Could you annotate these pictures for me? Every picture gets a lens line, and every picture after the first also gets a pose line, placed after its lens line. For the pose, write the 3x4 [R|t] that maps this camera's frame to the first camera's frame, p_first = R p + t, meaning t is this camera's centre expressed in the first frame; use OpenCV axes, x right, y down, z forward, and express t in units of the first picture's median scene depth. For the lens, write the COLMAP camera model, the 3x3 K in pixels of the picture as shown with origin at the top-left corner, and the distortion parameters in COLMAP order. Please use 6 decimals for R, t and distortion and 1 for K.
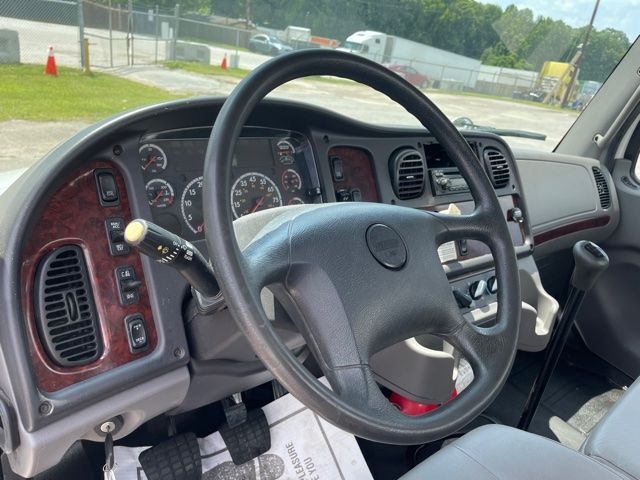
lens RADIAL K [[499.9, 0, 318.7], [0, 499.9, 243.6], [0, 0, 1]] dist [0.011843, 0.004545]
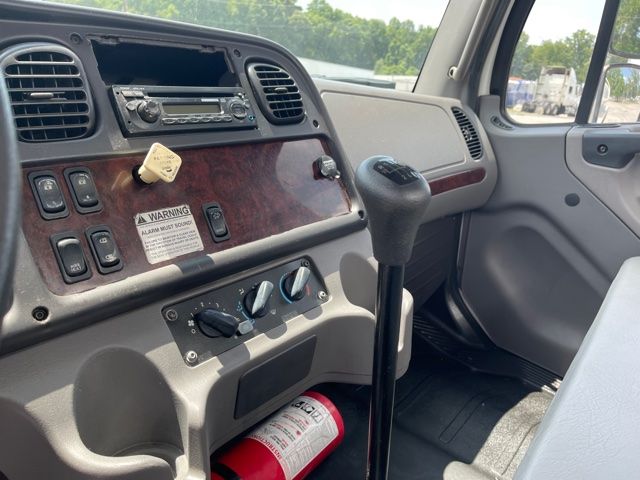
lens RADIAL K [[483.3, 0, 325.8], [0, 483.3, 243.1], [0, 0, 1]] dist [0.055297, -0.068028]
pose [[0.976819, -0.157296, 0.145199, 0.221490], [0.163685, 0.985958, -0.033086, 0.041985], [-0.137956, 0.056086, 0.988849, 0.313442]]
